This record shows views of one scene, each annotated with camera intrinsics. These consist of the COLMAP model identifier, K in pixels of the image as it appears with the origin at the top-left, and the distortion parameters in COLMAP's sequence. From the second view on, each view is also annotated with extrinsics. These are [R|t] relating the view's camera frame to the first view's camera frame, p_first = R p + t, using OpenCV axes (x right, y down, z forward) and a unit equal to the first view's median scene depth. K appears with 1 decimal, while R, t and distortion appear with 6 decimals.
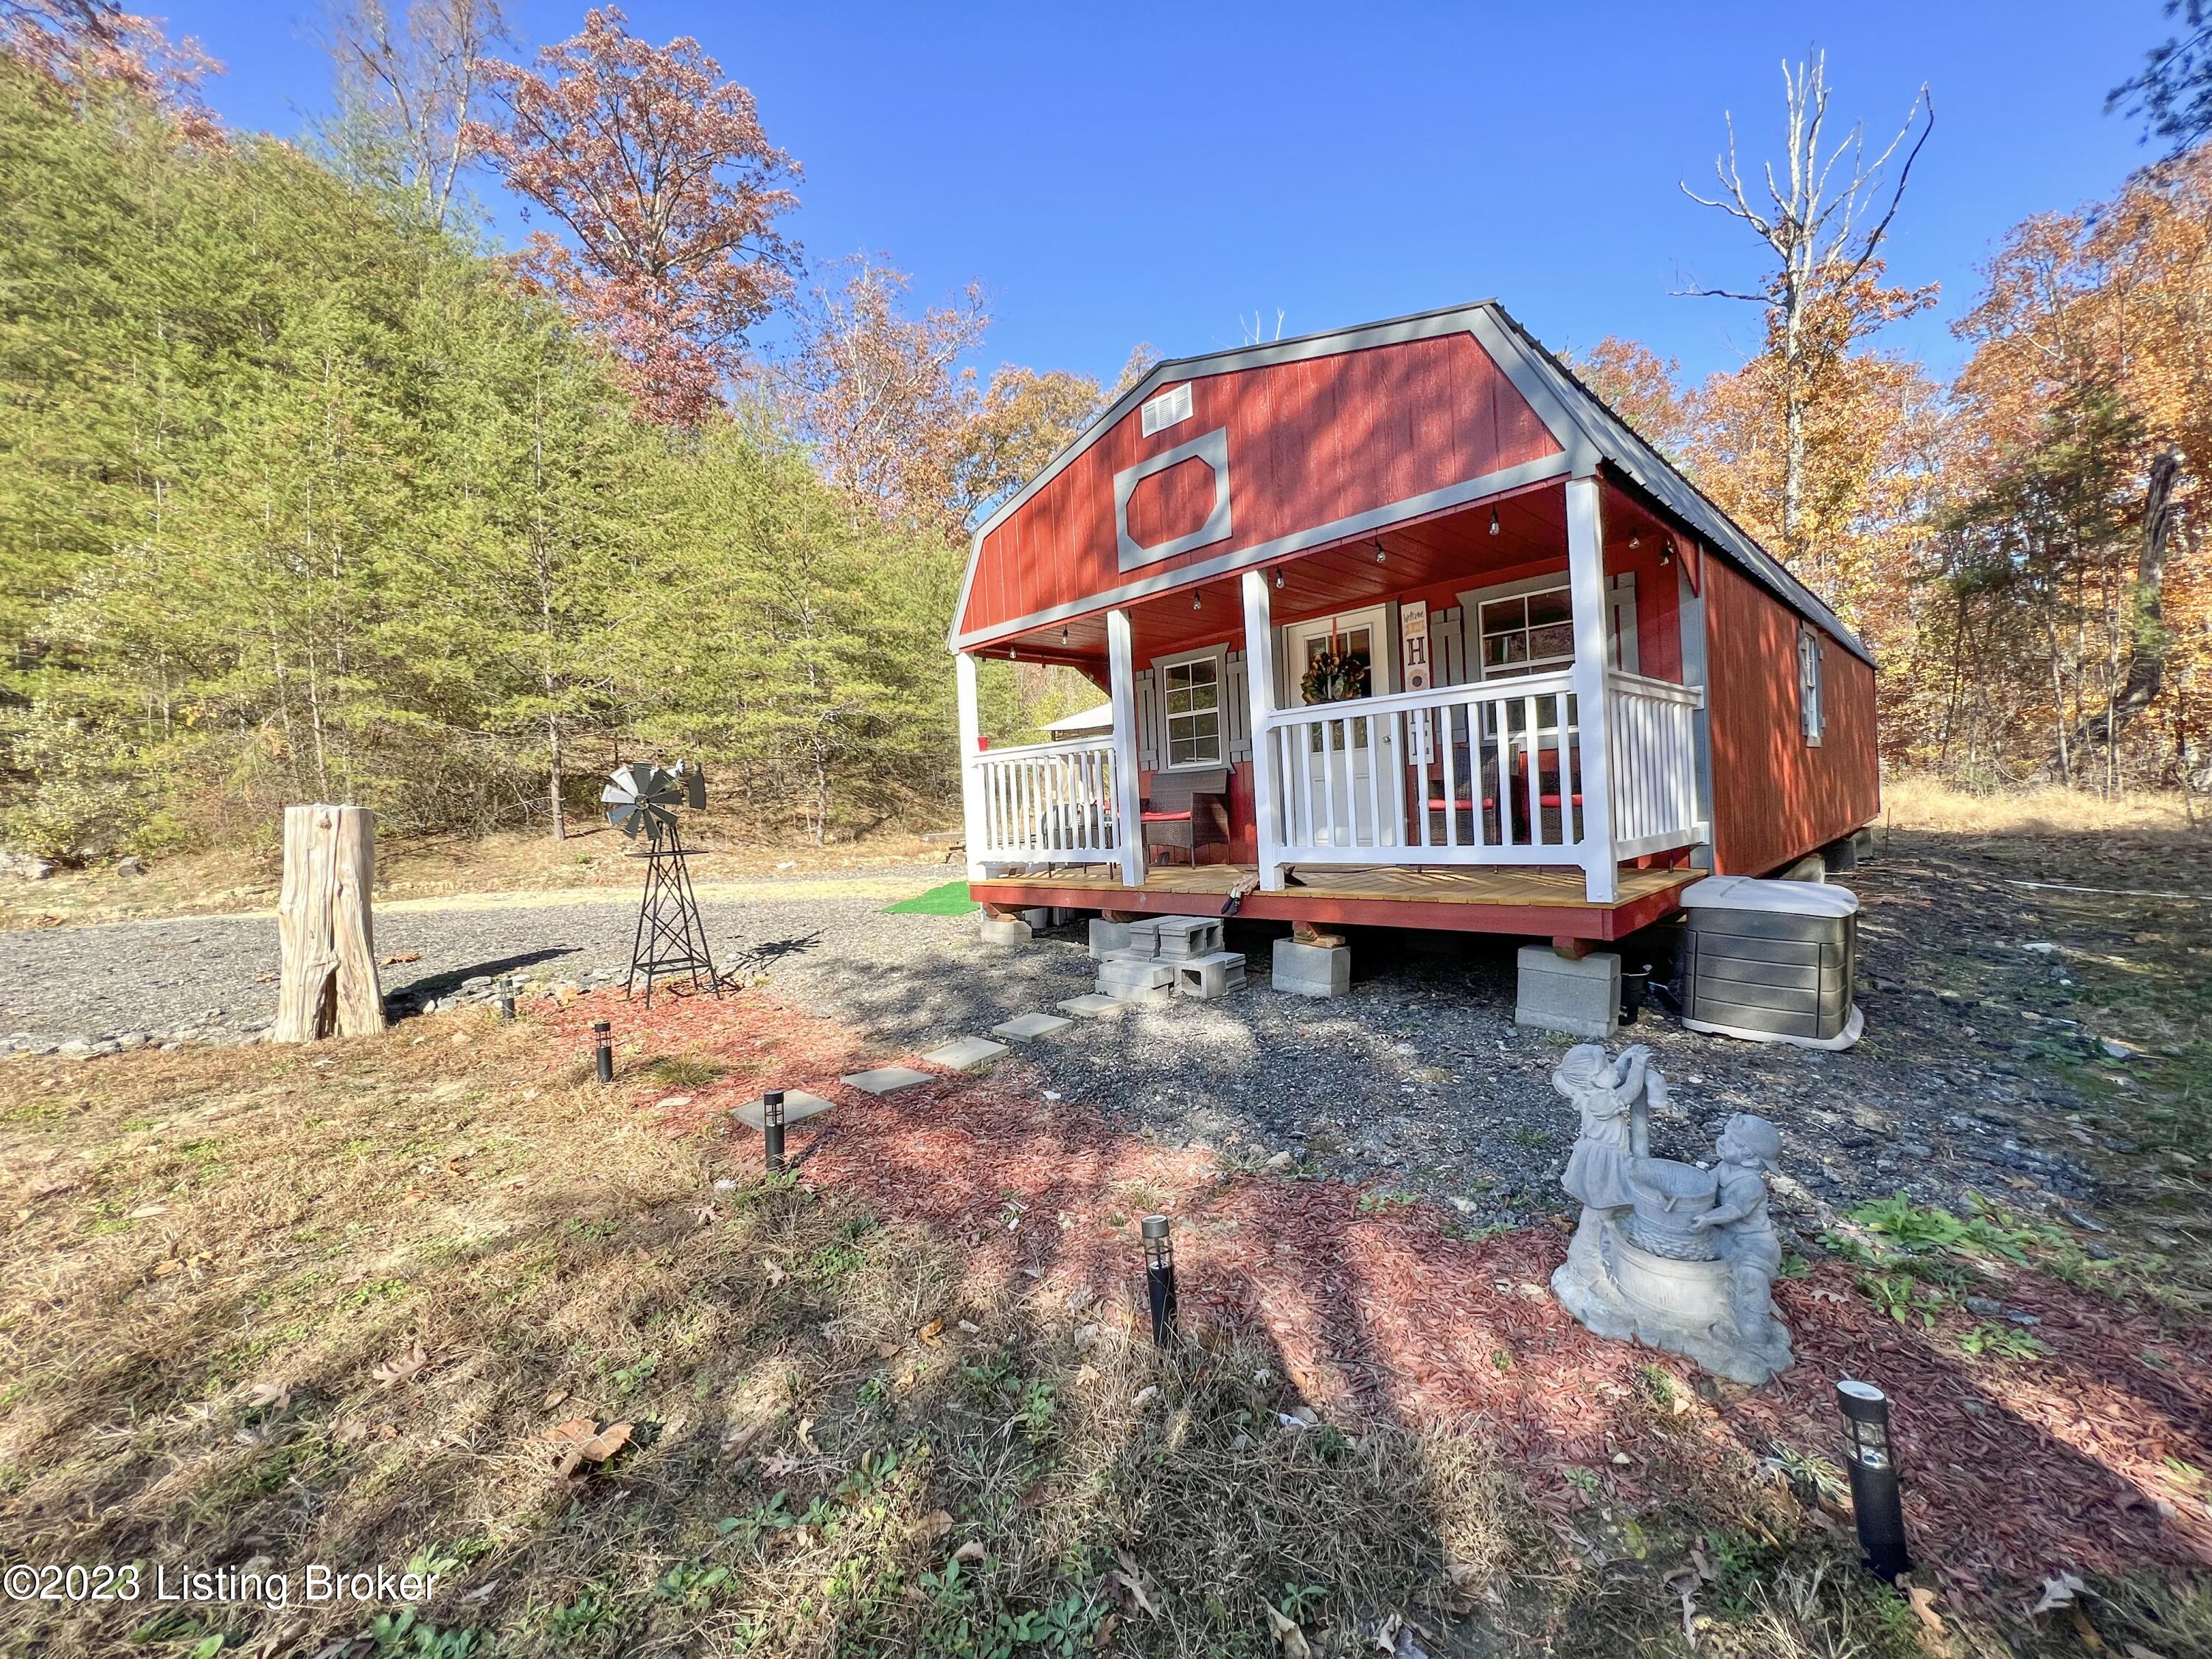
lens RADIAL K [[883.4, 0, 1106.0], [0, 883.4, 829.5], [0, 0, 1]] dist [-0.003121, 0.000351]
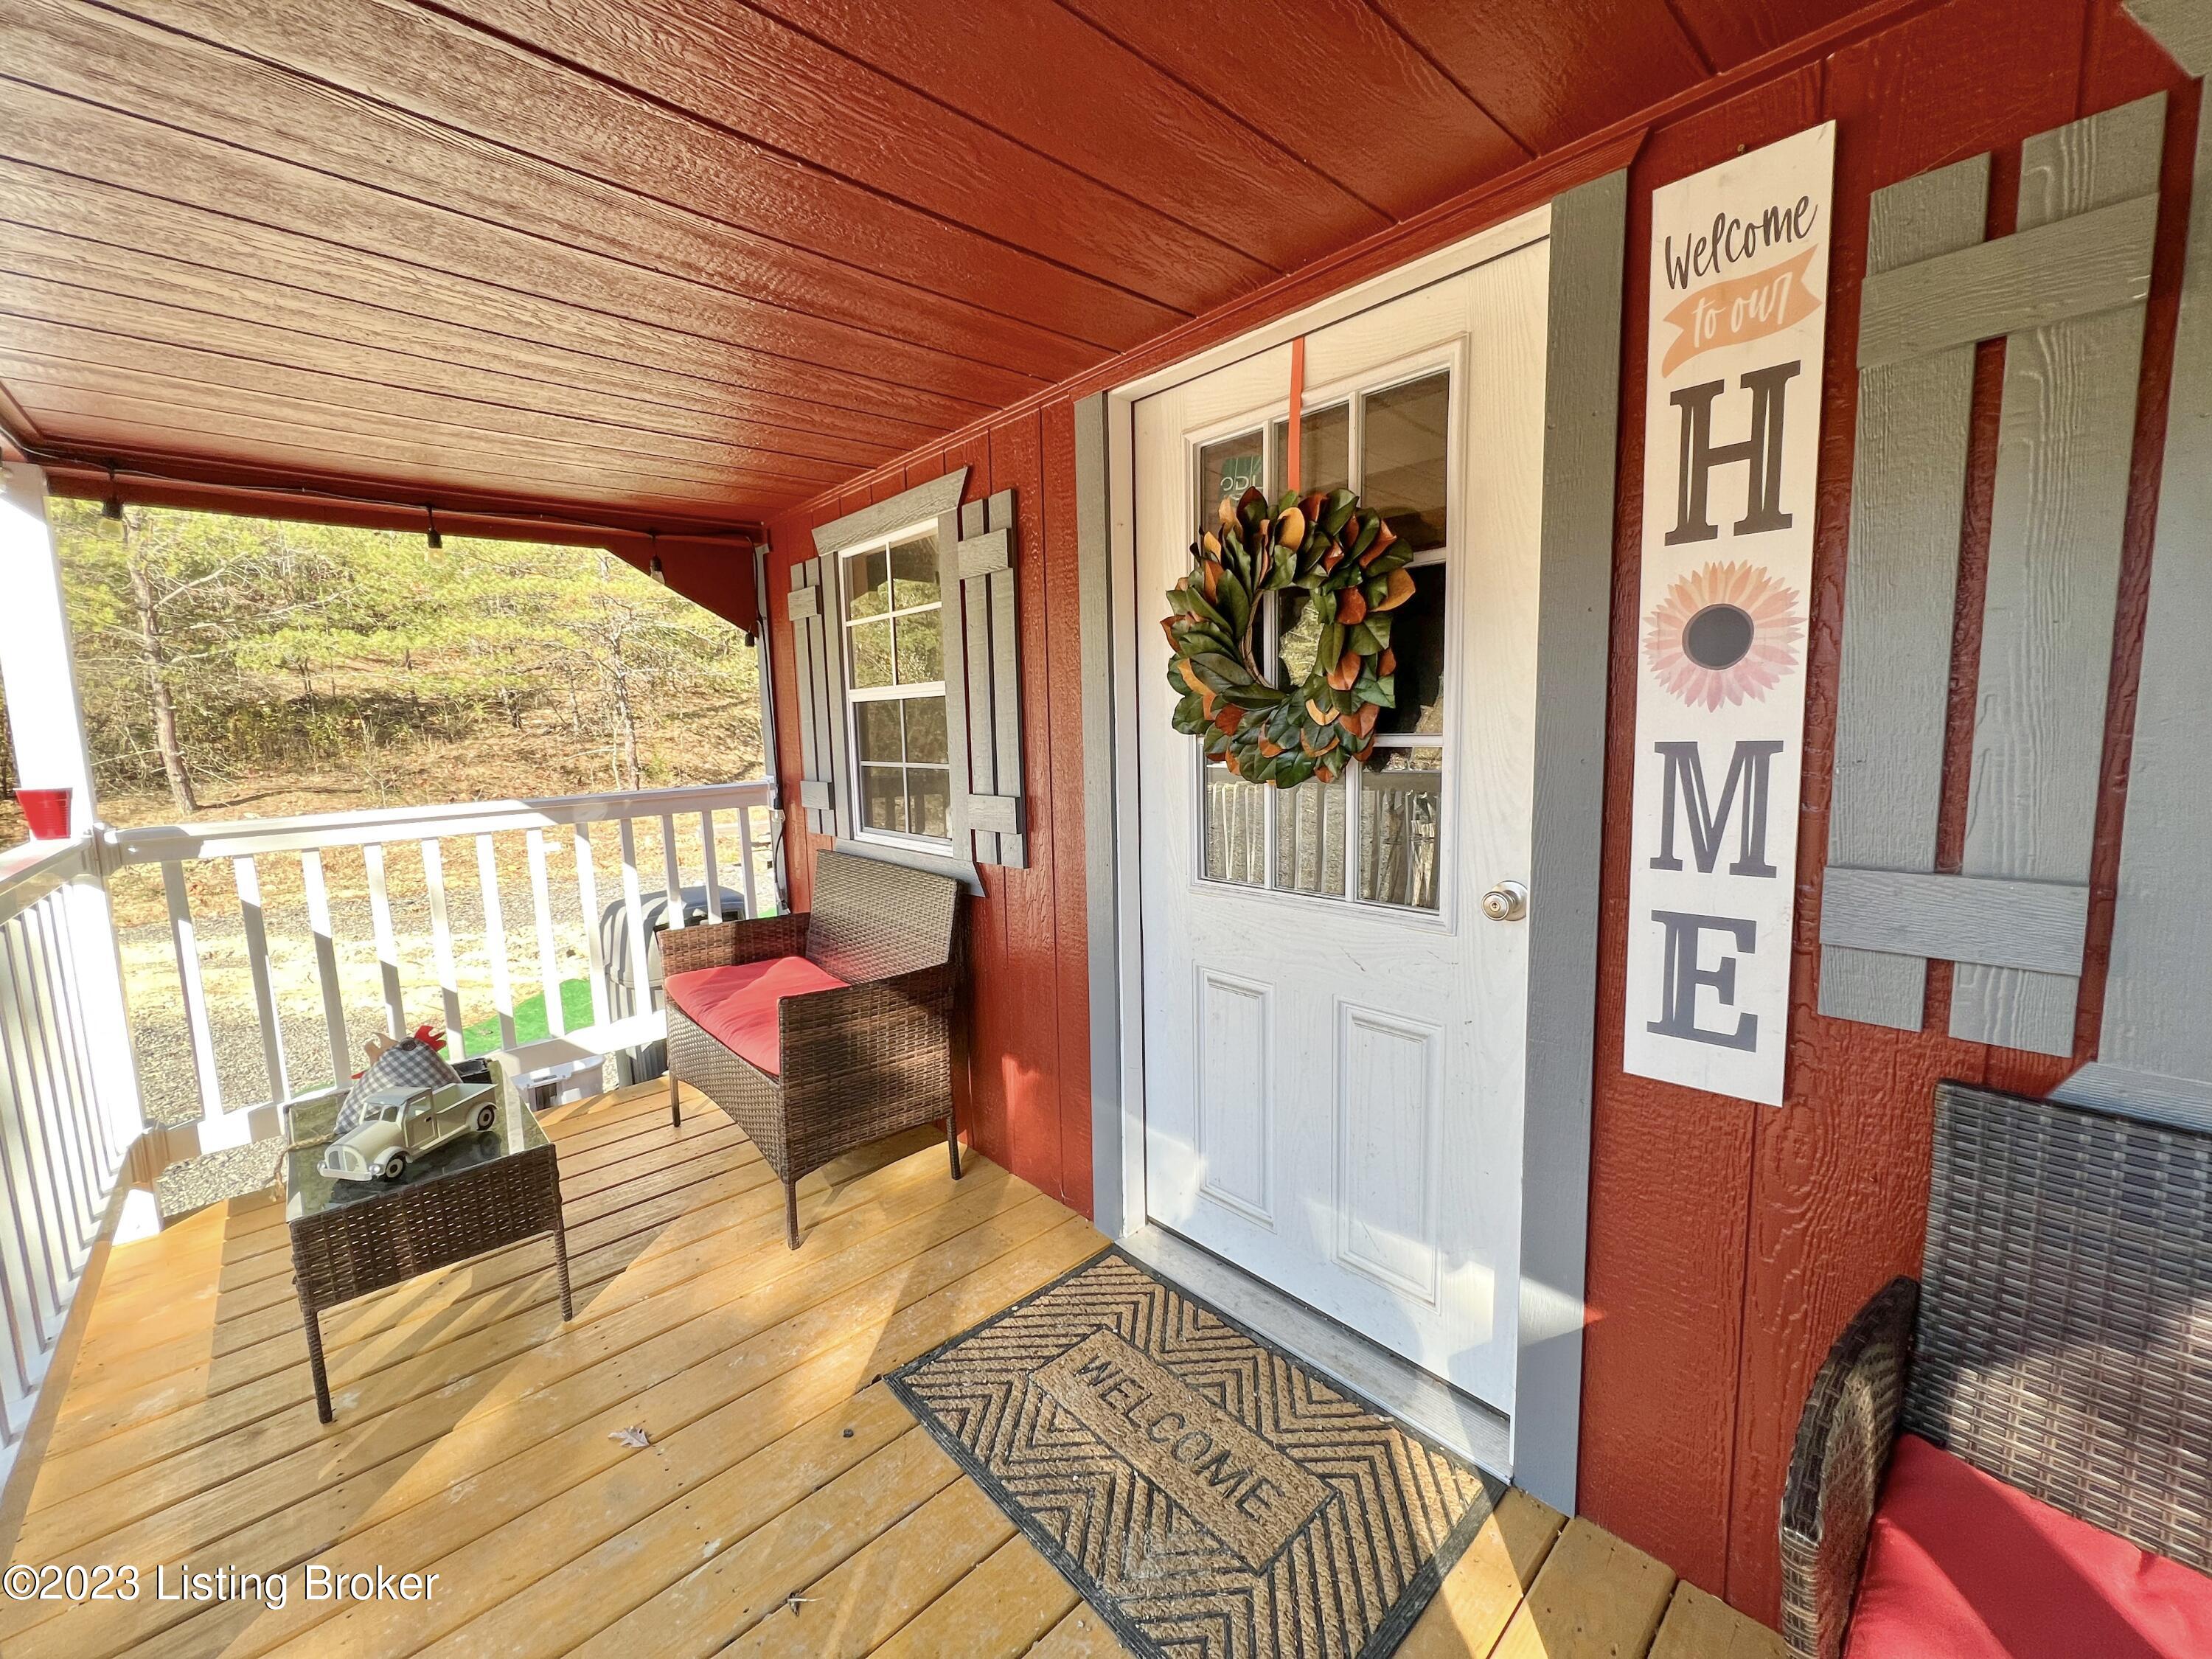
lens RADIAL K [[883.4, 0, 1106.0], [0, 883.4, 829.5], [0, 0, 1]] dist [-0.003121, 0.000351]
pose [[0.999009, 0.033830, -0.028923, 0.236171], [-0.030851, 0.994719, 0.097892, -0.142273], [0.032082, -0.096903, 0.994777, 0.813142]]
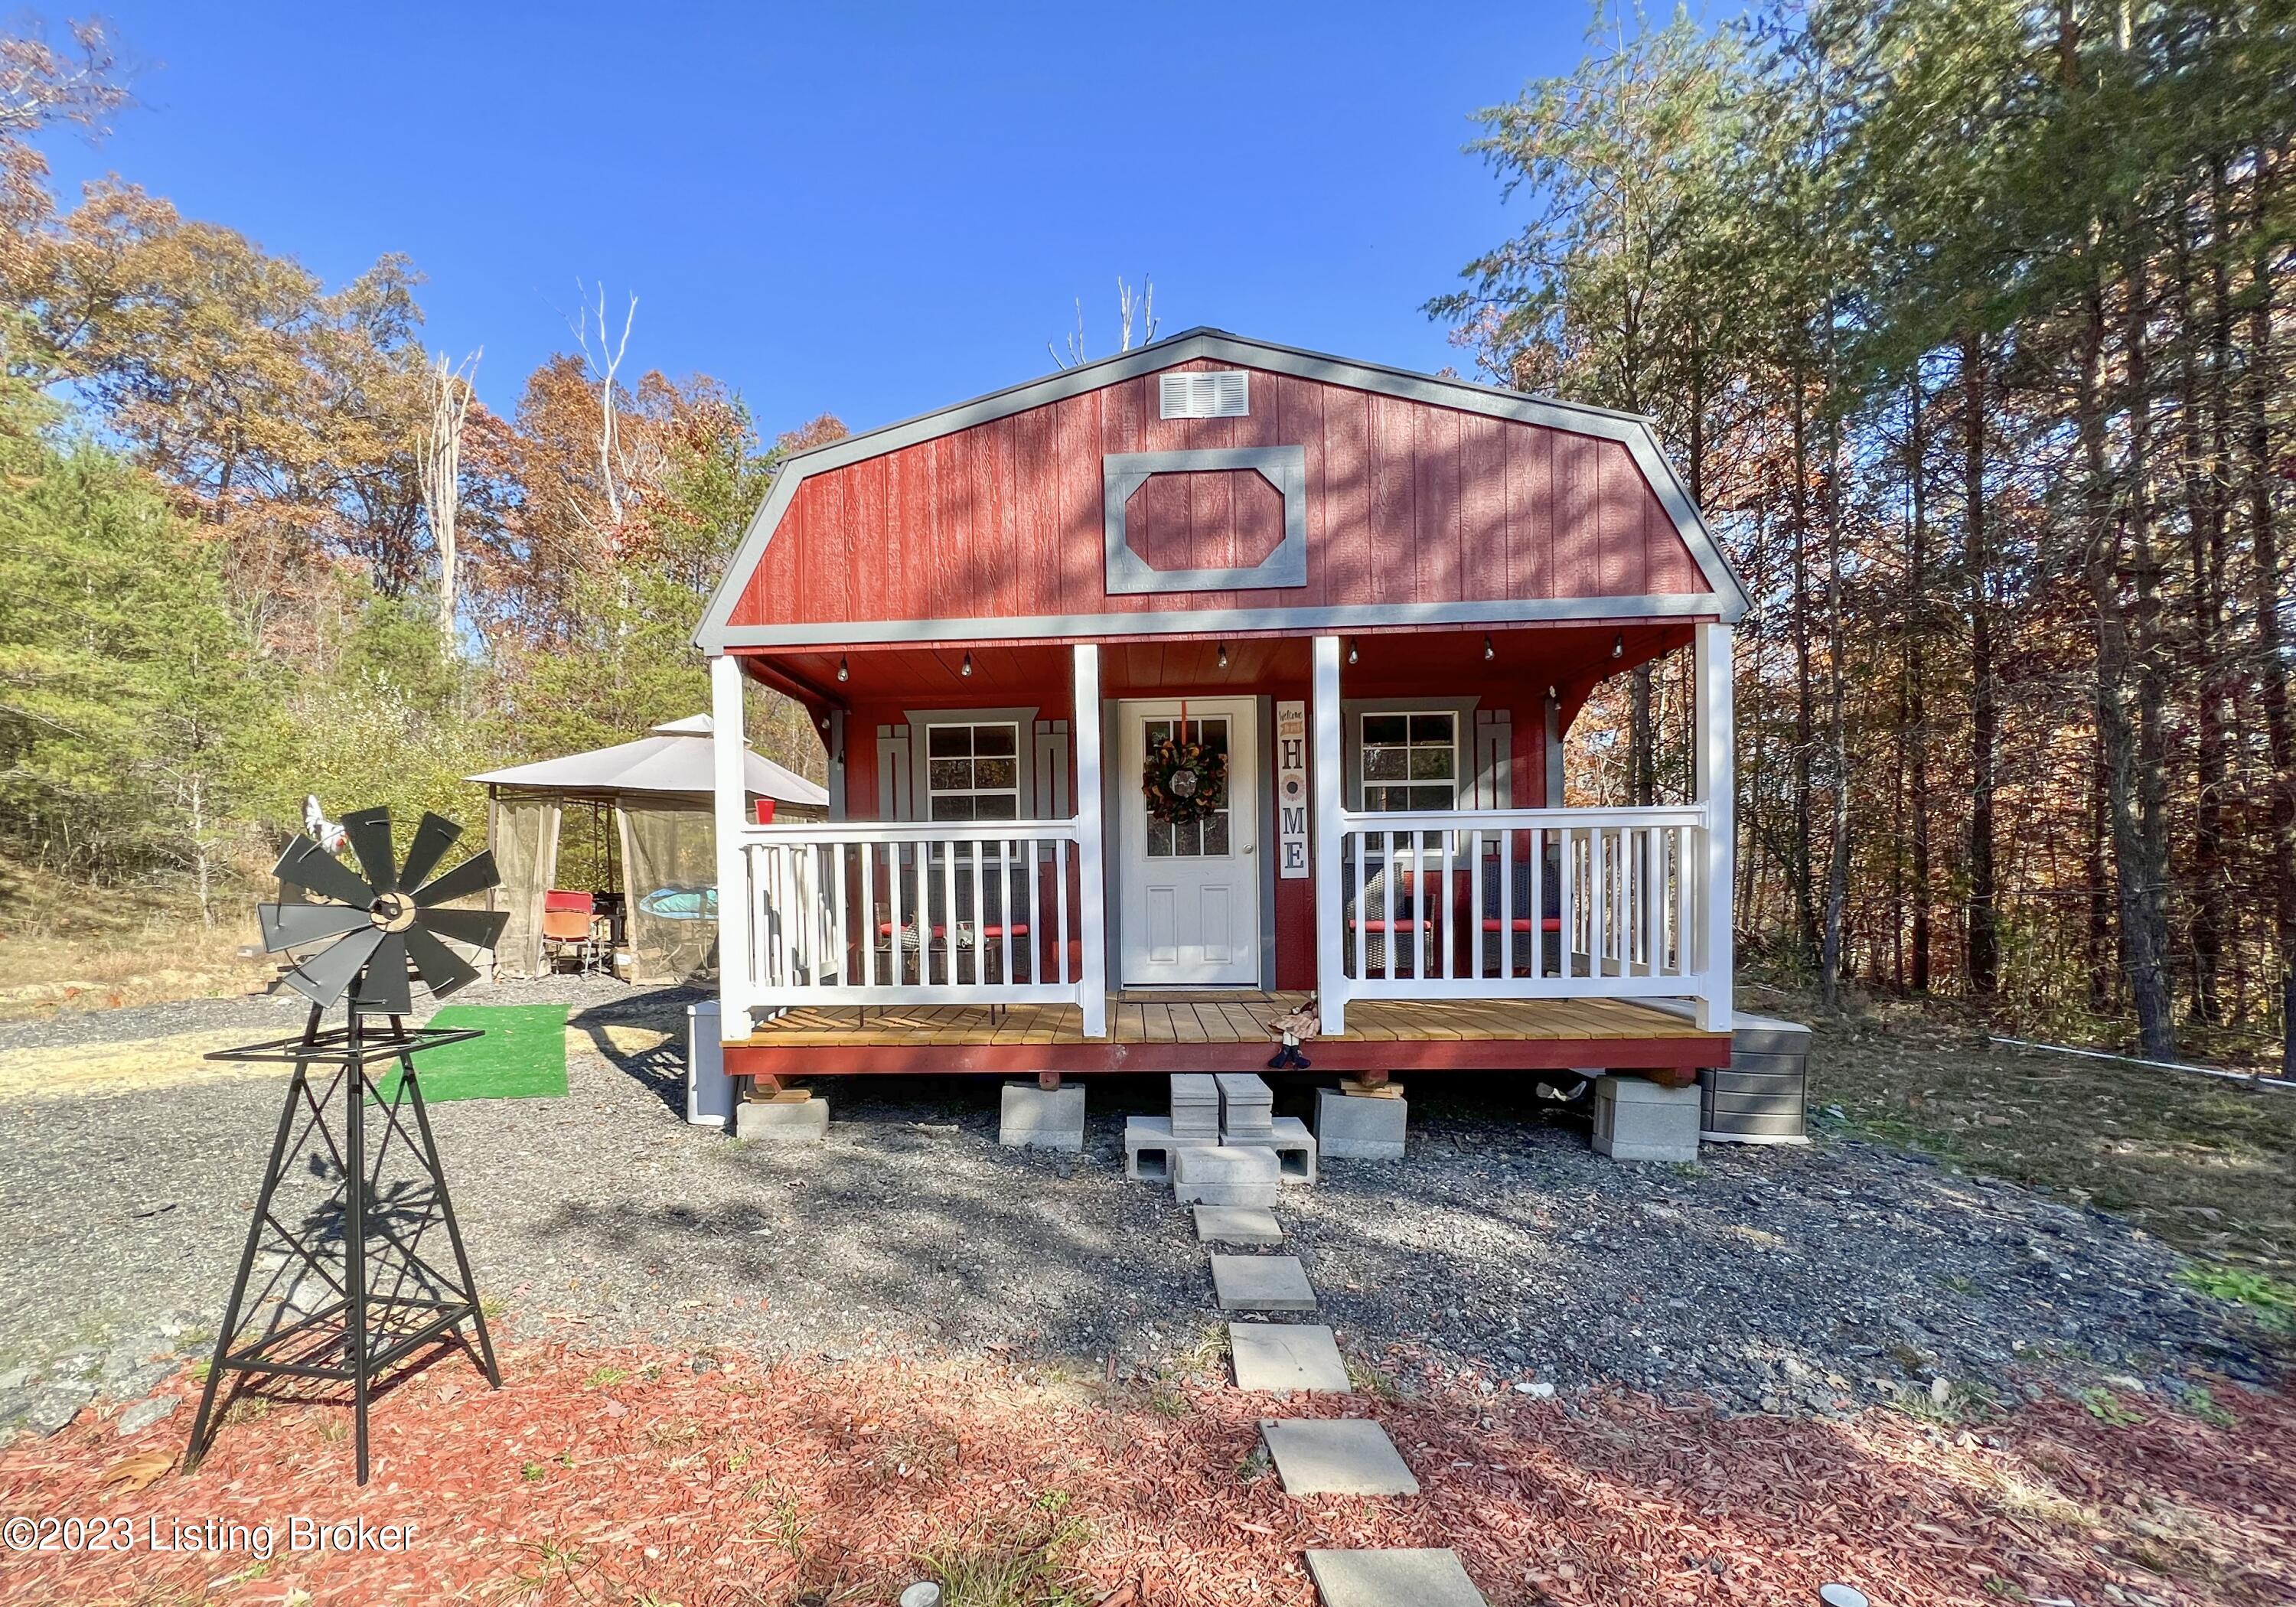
lens RADIAL K [[966.9, 0, 1144.0], [0, 966.9, 905.7], [0, 0, 1]] dist [-0.000633, 0.000133]
pose [[0.743802, 0.024822, 0.667939, -0.419475], [-0.008121, 0.999572, -0.028103, -0.016880], [-0.668351, 0.015479, 0.743685, 0.361834]]
